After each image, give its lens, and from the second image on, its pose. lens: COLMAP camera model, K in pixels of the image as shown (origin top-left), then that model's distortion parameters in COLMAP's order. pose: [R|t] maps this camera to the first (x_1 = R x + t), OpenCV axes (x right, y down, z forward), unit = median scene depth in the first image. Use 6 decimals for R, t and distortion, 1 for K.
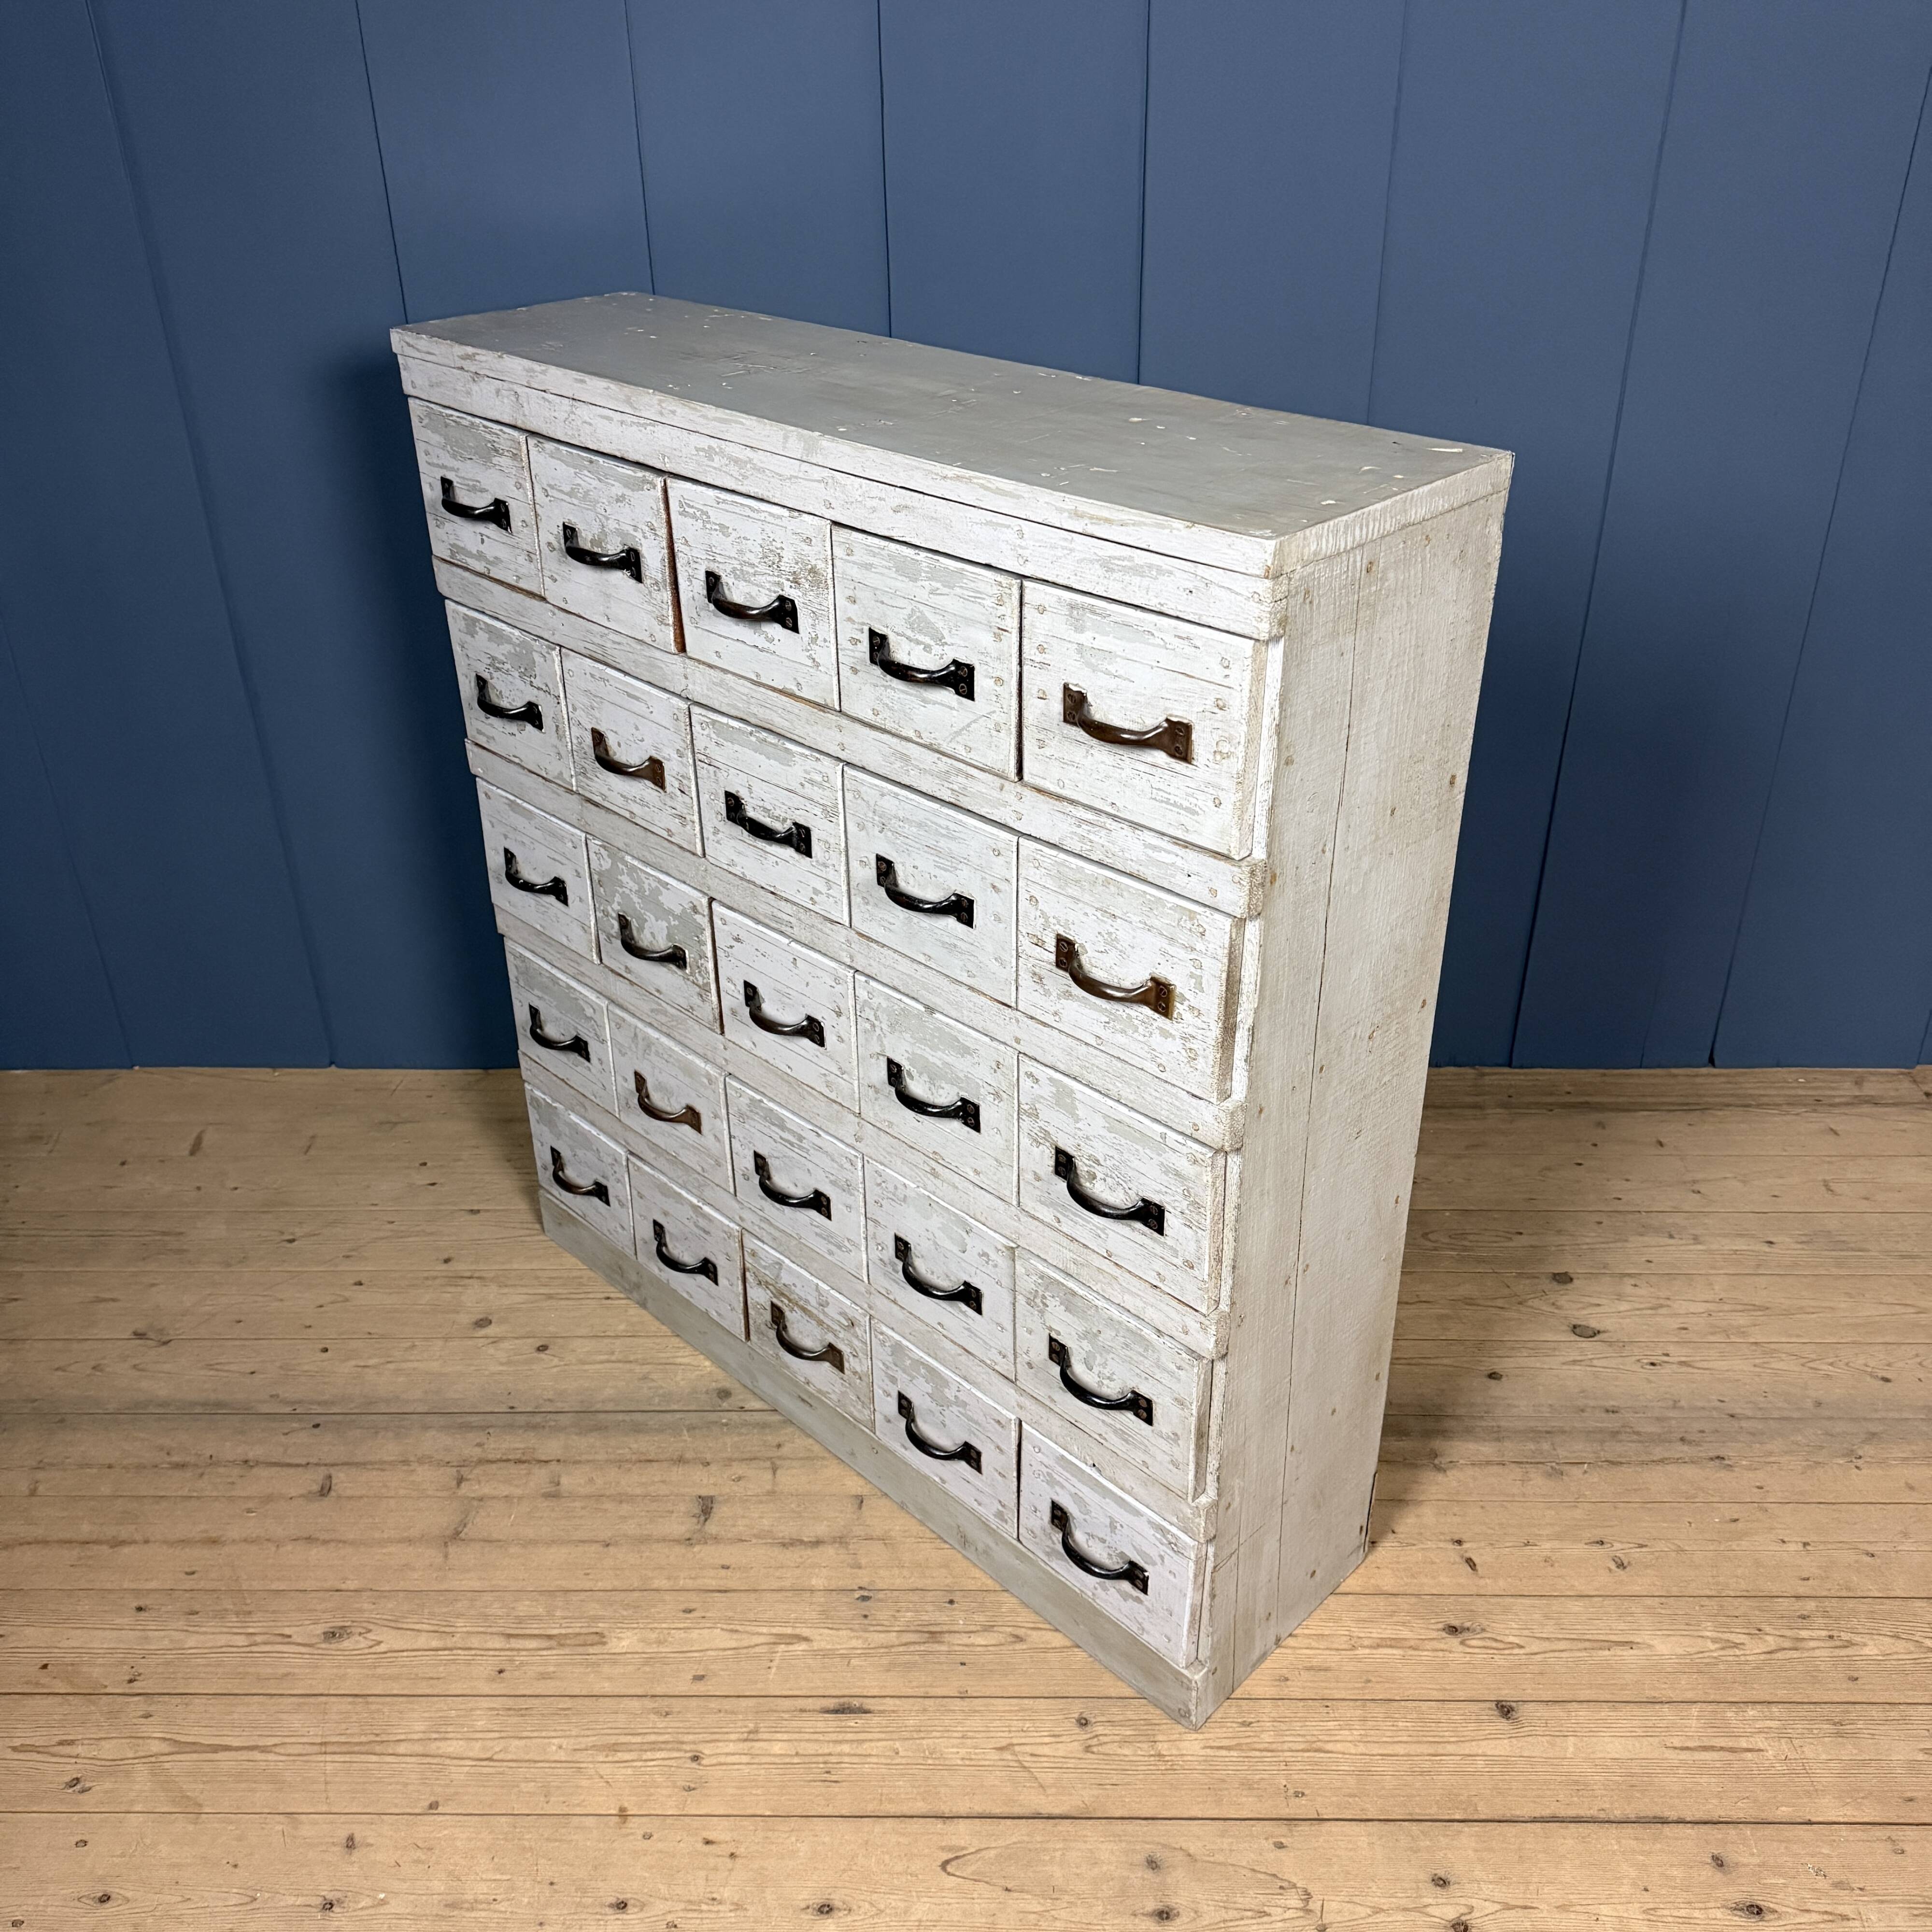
lens RADIAL K [[1791.3, 0, 963.9], [0, 1791.3, 961.5], [0, 0, 1]] dist [0.200905, -0.445507]
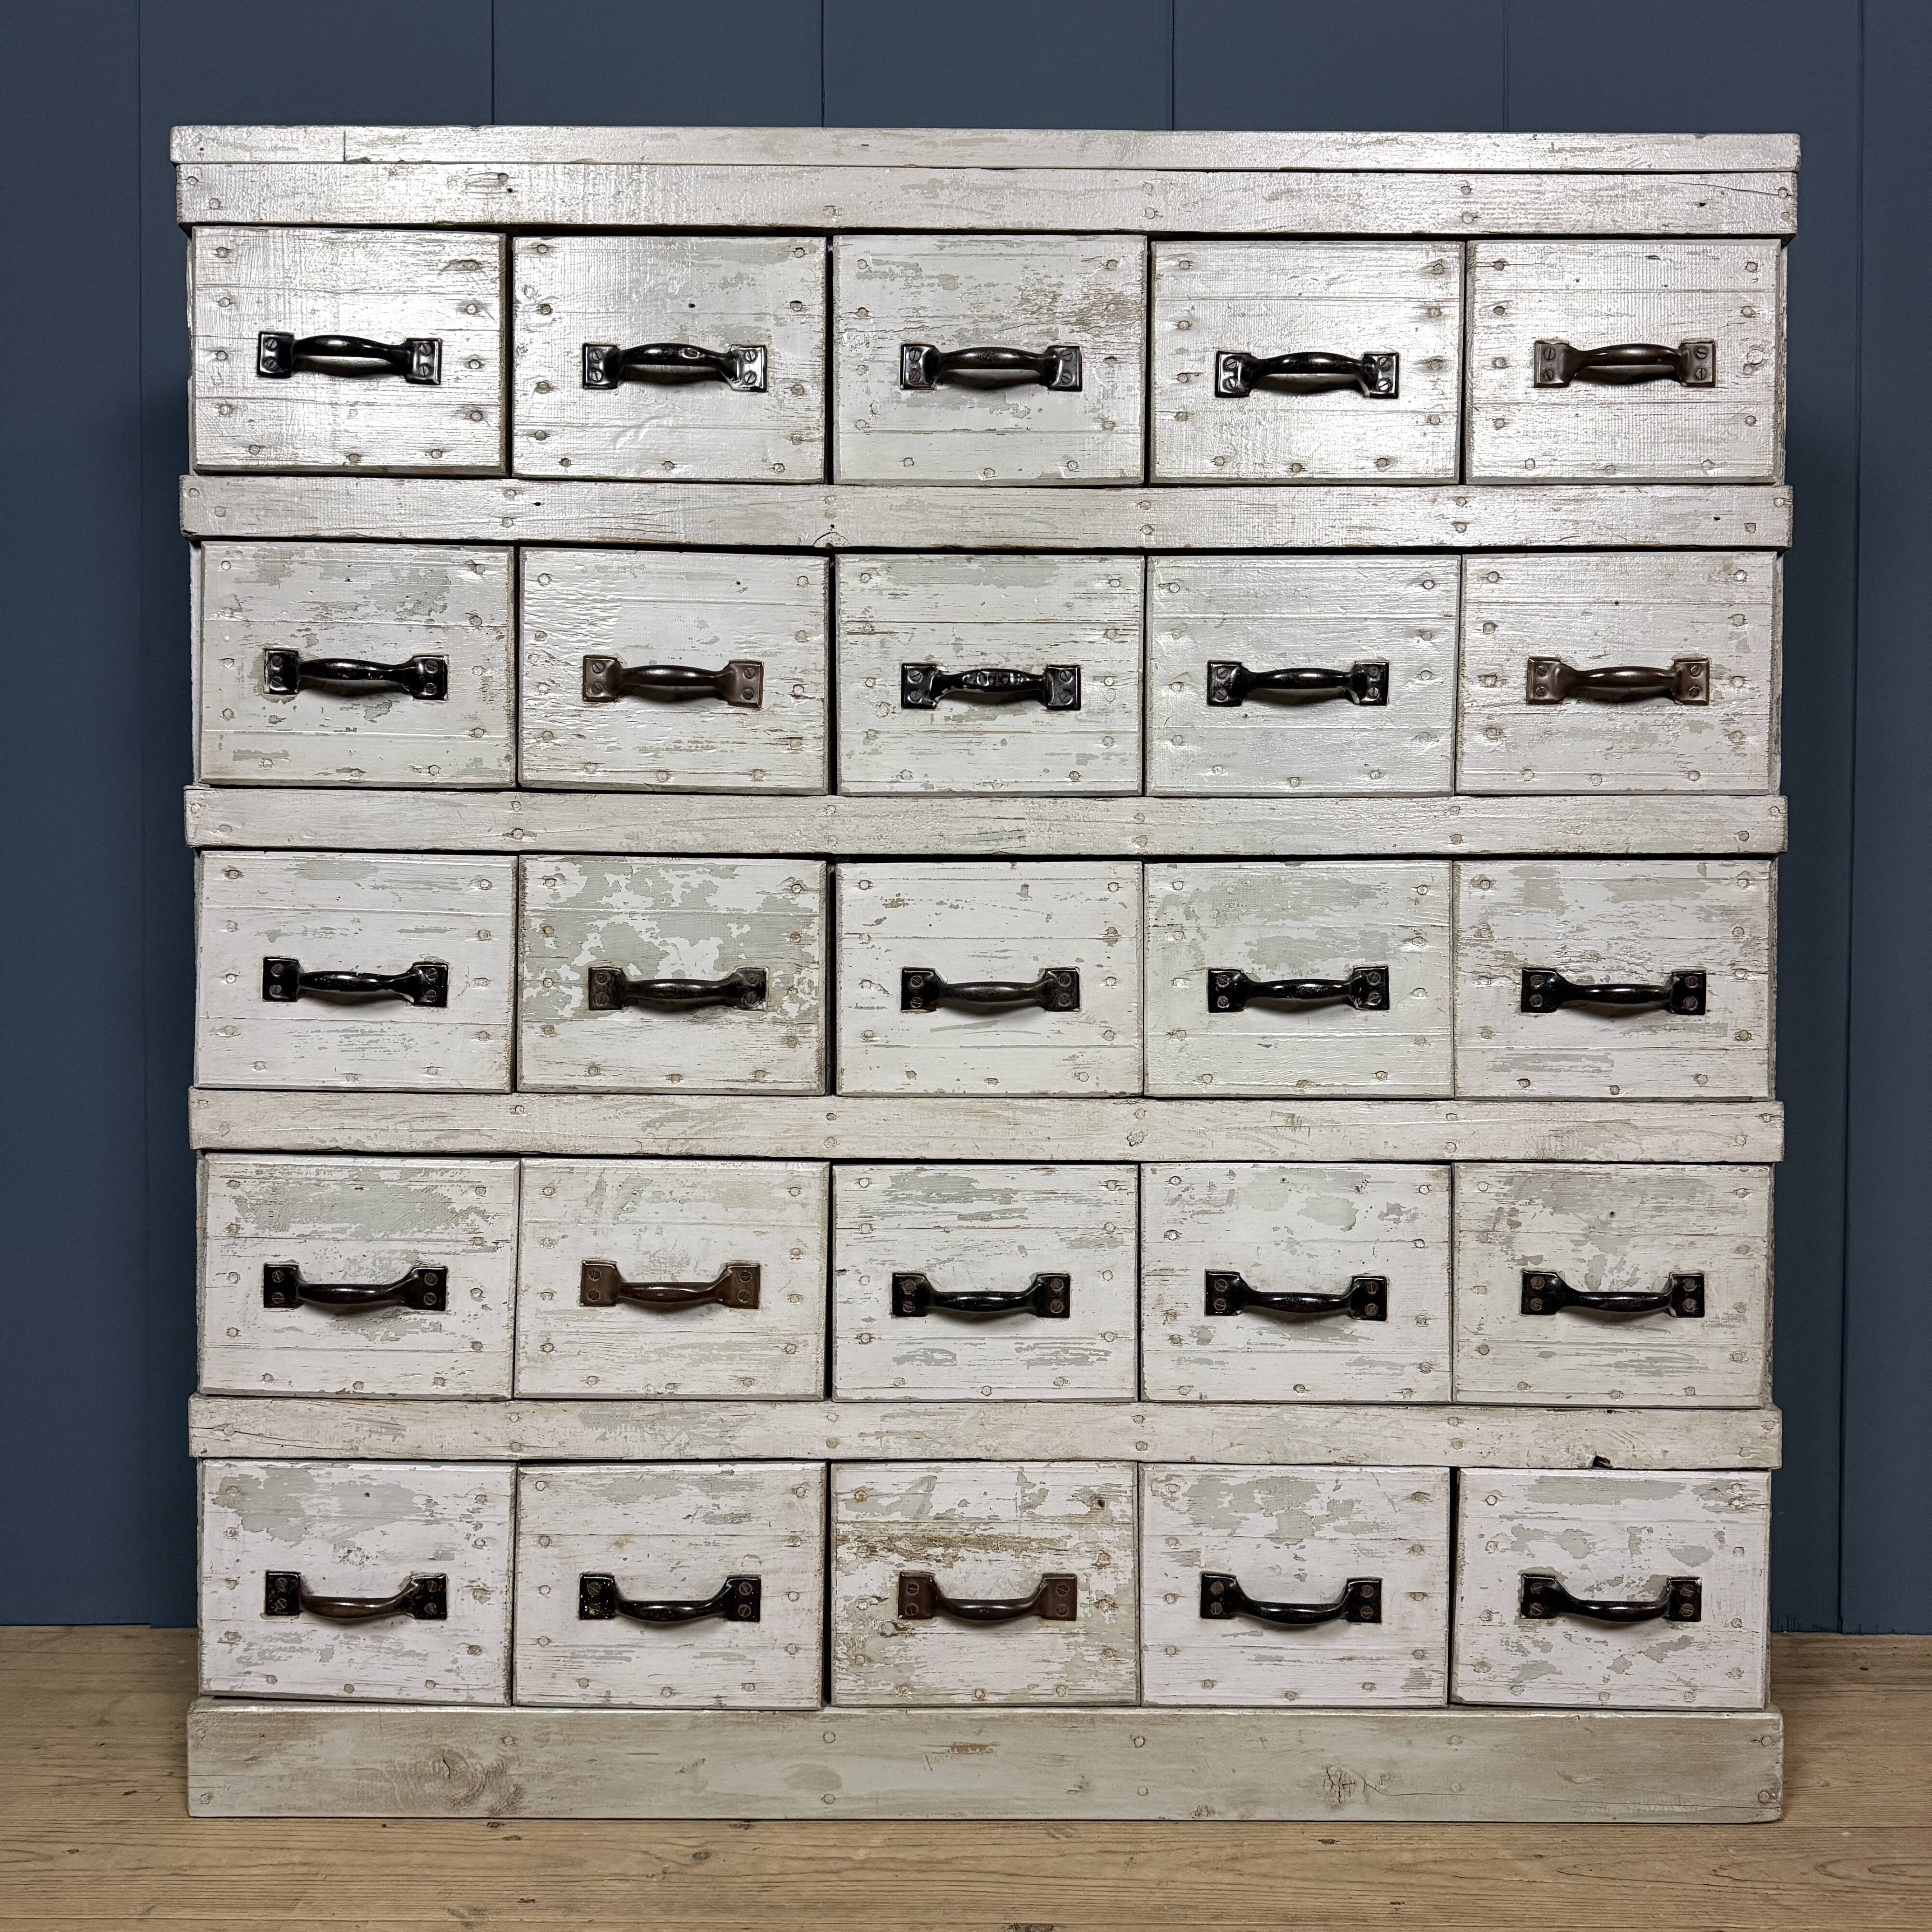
lens RADIAL K [[1791.3, 0, 963.9], [0, 1791.3, 961.5], [0, 0, 1]] dist [0.200905, -0.445507]
pose [[0.709097, 0.004106, 0.705099, -0.594081], [0.332766, 0.879671, -0.339775, 0.251036], [-0.621650, 0.475566, 0.622405, 0.565513]]
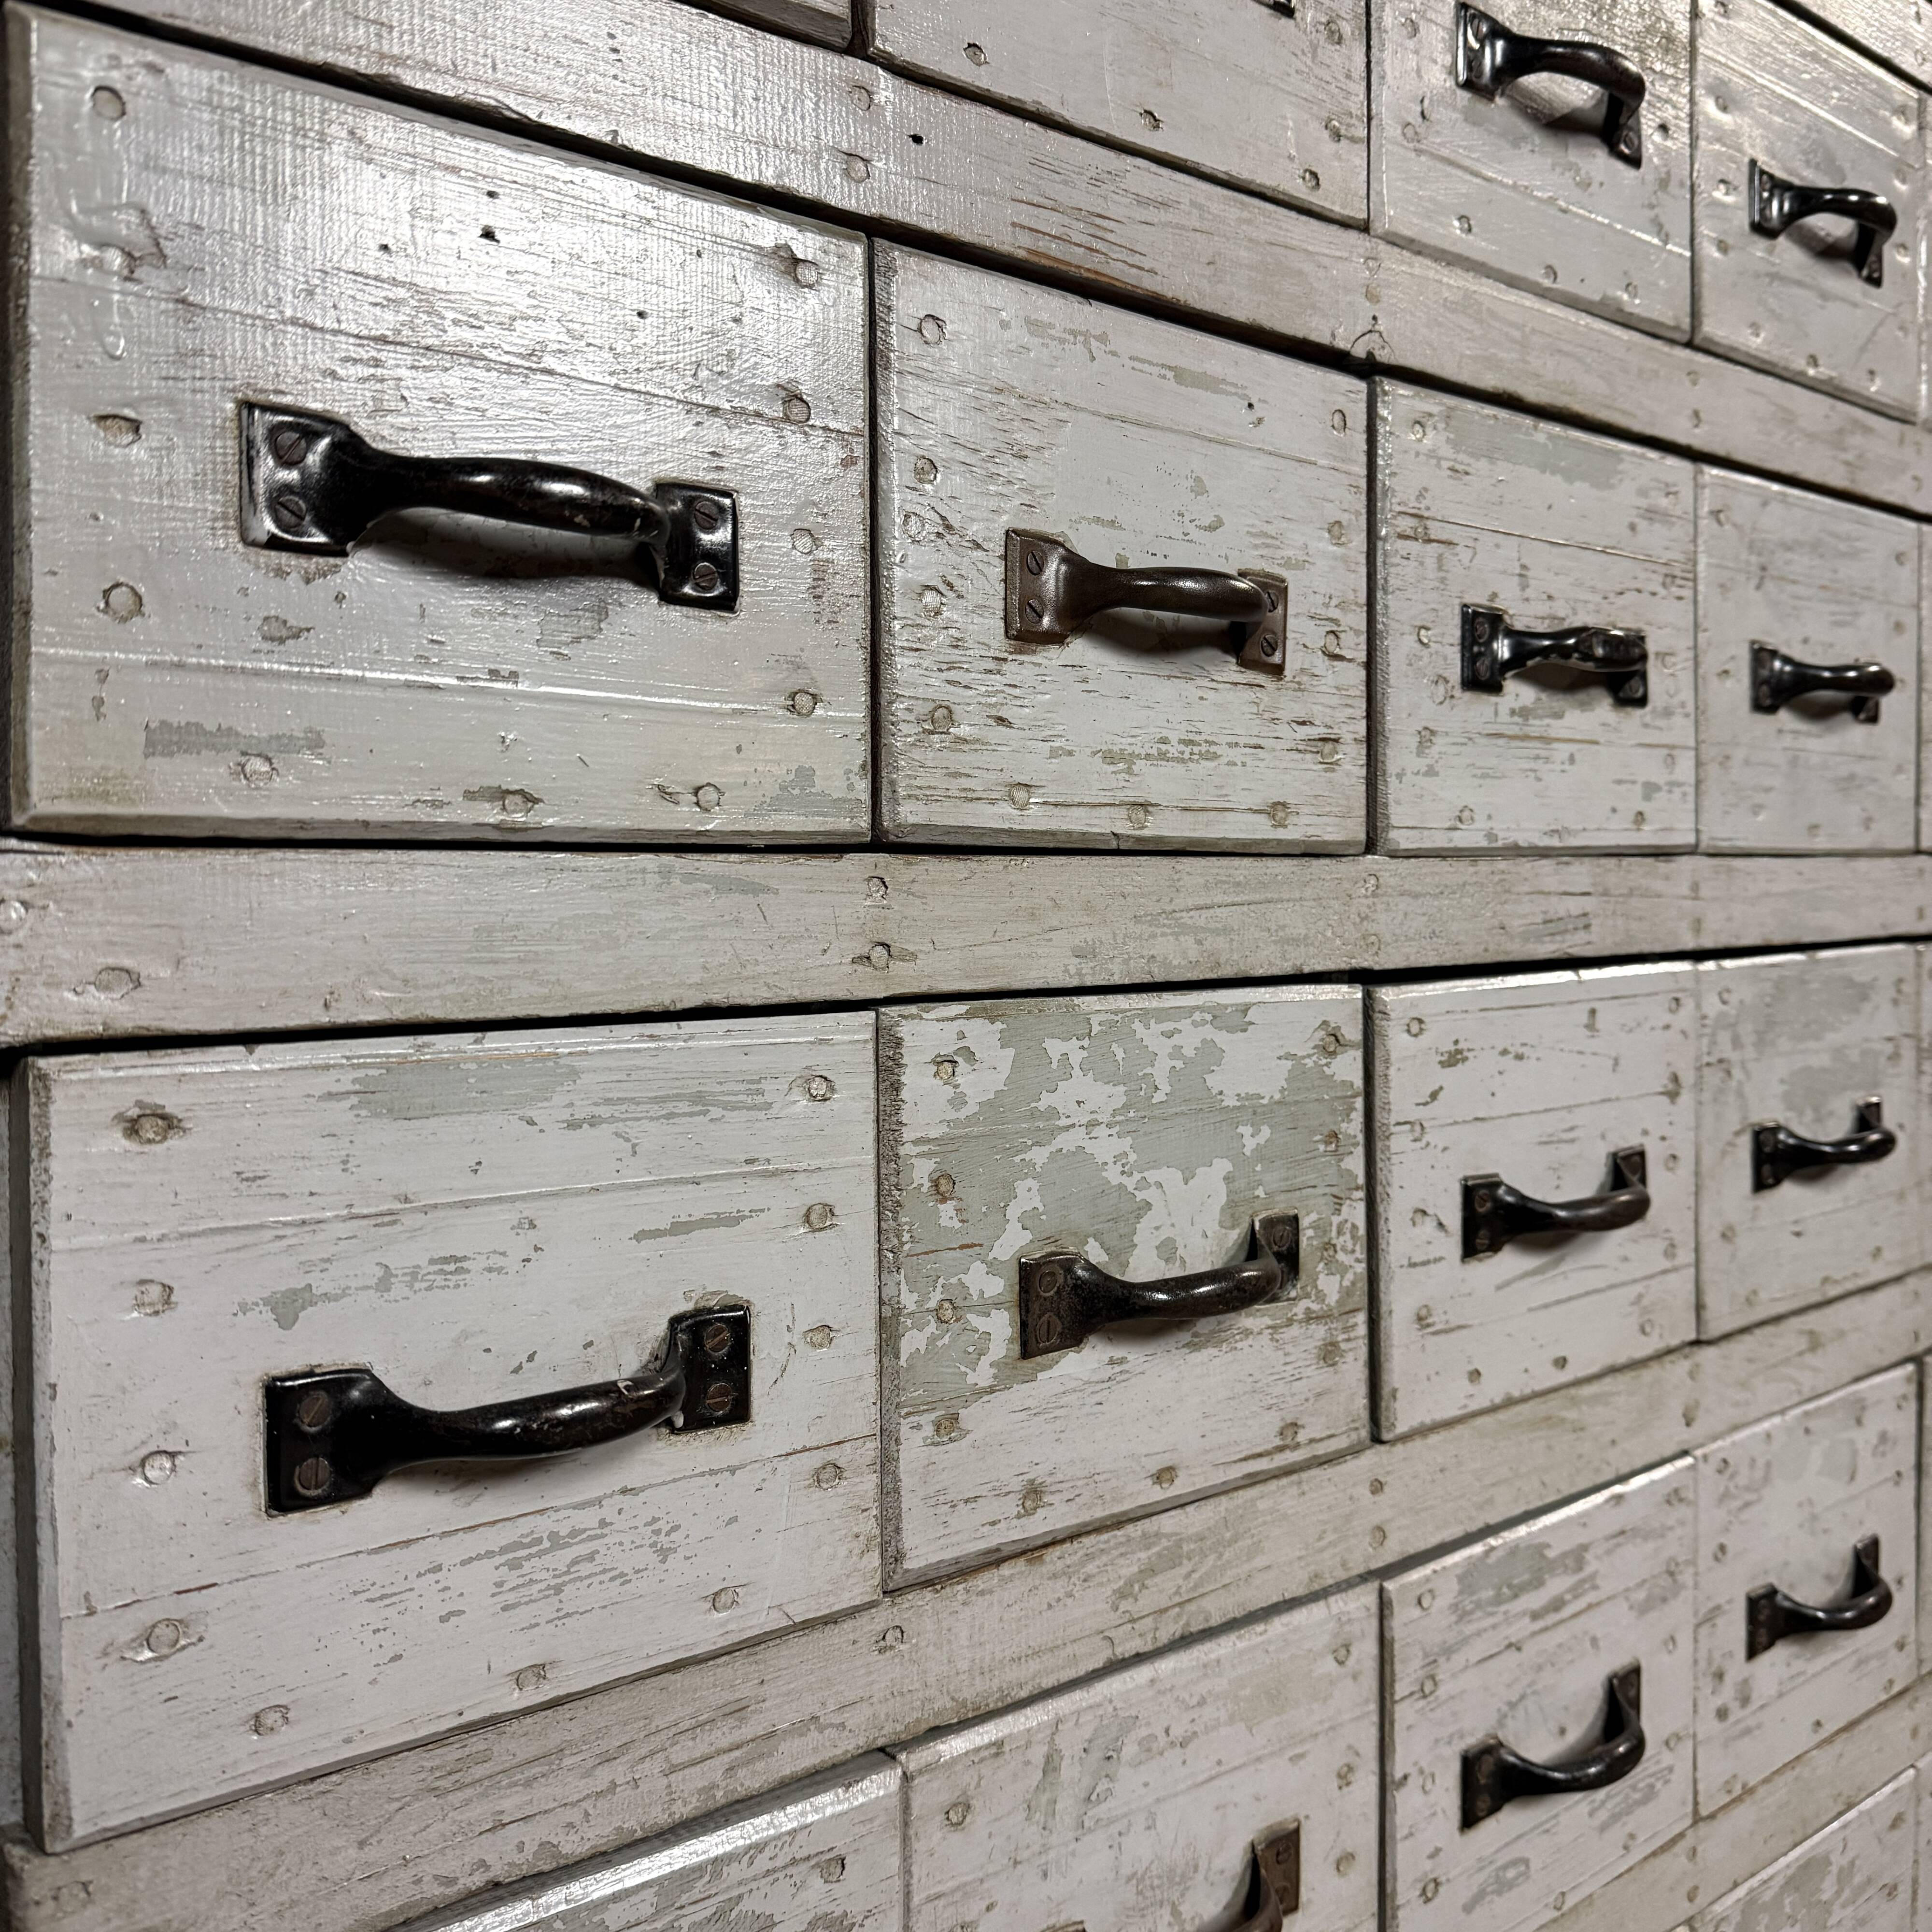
lens RADIAL K [[1818.0, 0, 966.0], [0, 1818.0, 966.0], [0, 0, 1]] dist [0.183765, -0.429652]
pose [[0.095732, -0.026602, 0.995052, -0.506434], [0.500471, 0.865392, -0.025014, -0.068462], [-0.860444, 0.500389, 0.096160, 1.040810]]
